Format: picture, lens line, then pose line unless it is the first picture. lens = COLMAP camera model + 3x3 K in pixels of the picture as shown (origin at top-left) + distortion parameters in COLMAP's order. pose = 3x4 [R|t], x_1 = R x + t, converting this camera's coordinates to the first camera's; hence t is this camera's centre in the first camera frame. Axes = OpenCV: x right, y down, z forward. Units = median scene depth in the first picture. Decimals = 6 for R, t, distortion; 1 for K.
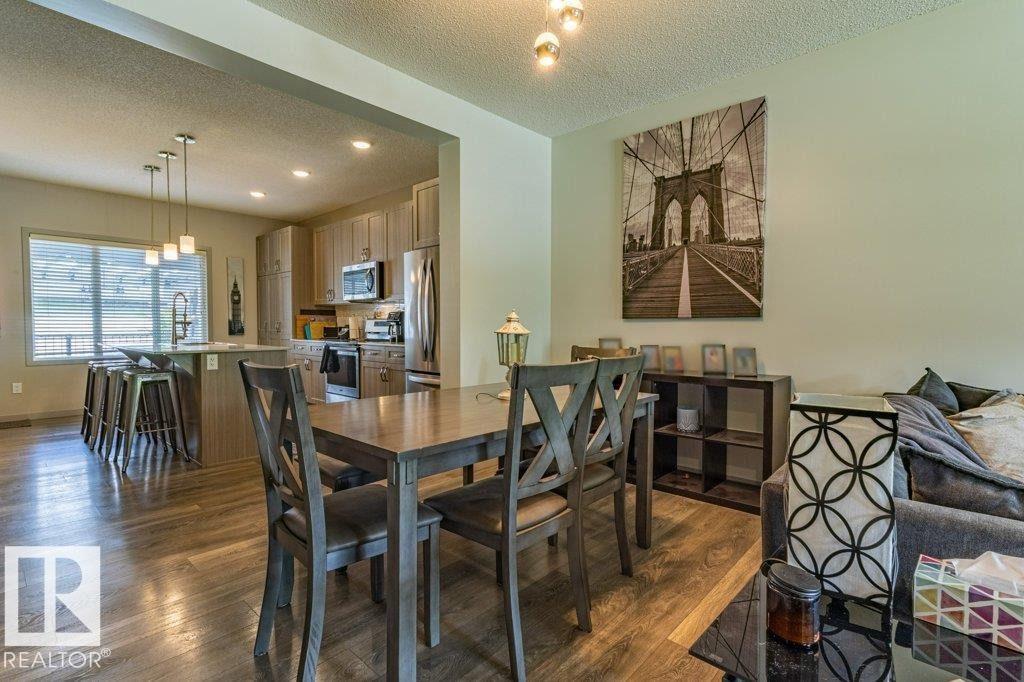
lens RADIAL K [[480.7, 0, 514.7], [0, 480.7, 339.9], [0, 0, 1]] dist [0.001146, -0.000178]
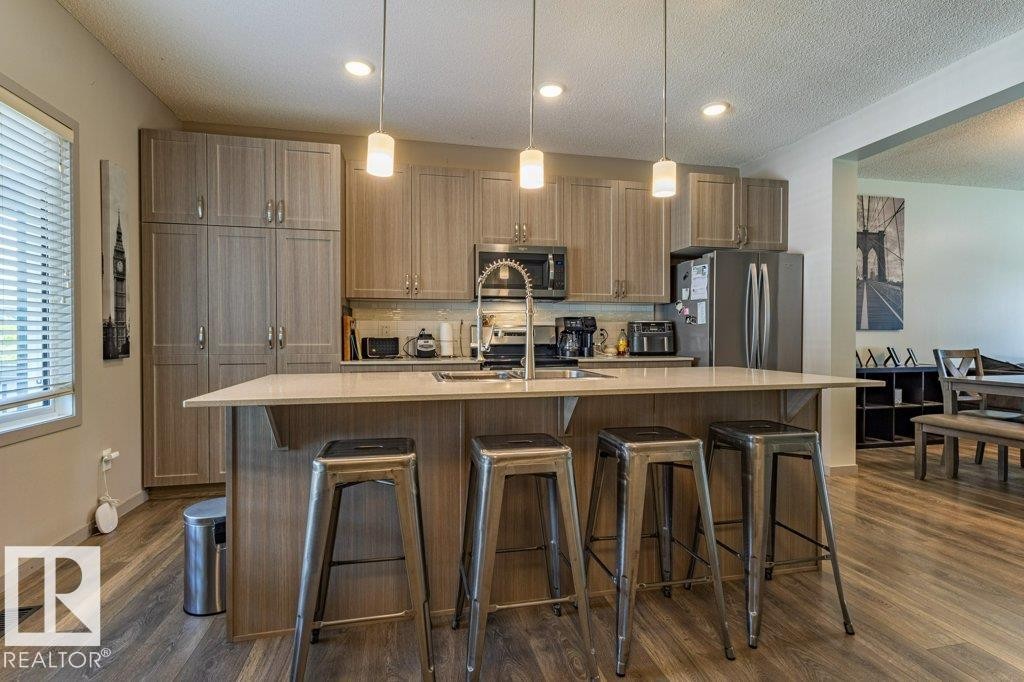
lens RADIAL K [[480.7, 0, 514.7], [0, 480.7, 339.9], [0, 0, 1]] dist [0.001146, -0.000178]
pose [[0.575139, -0.010612, 0.817987, -1.371448], [0.025615, 0.999659, -0.005041, -0.031240], [-0.817654, 0.023853, 0.575215, 0.961734]]
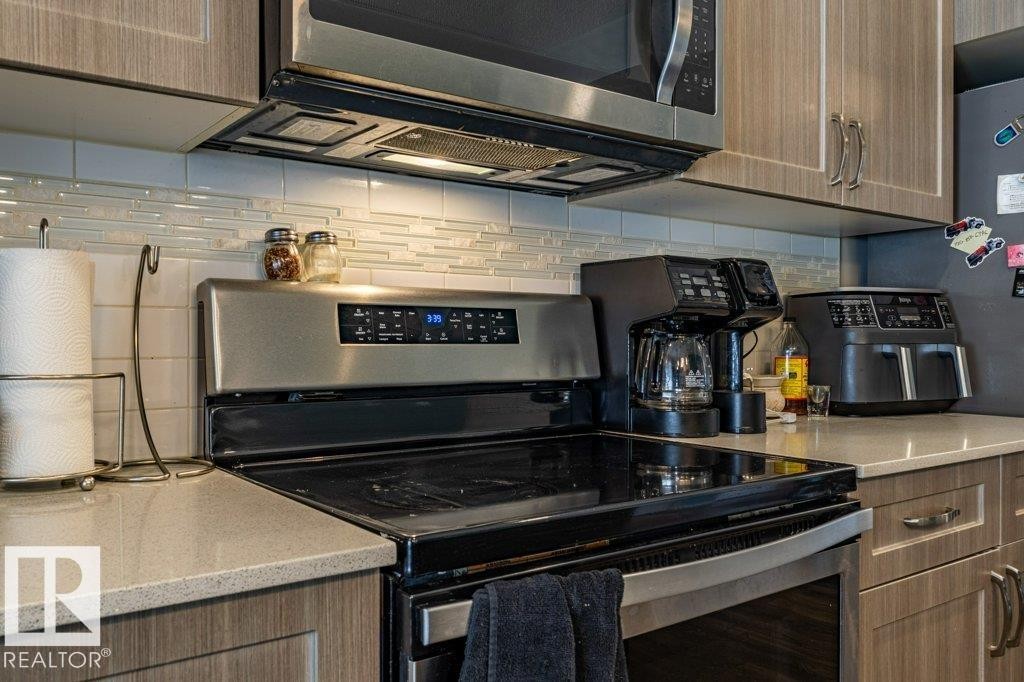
lens RADIAL K [[825.0, 0, 512.0], [0, 825.0, 341.0], [0, 0, 1]] dist [0.003552, 0.001169]
pose [[0.191217, -0.000817, 0.981548, -0.792449], [0.029714, 0.999546, -0.004957, -0.044224], [-0.981098, 0.030114, 0.191154, 1.526891]]
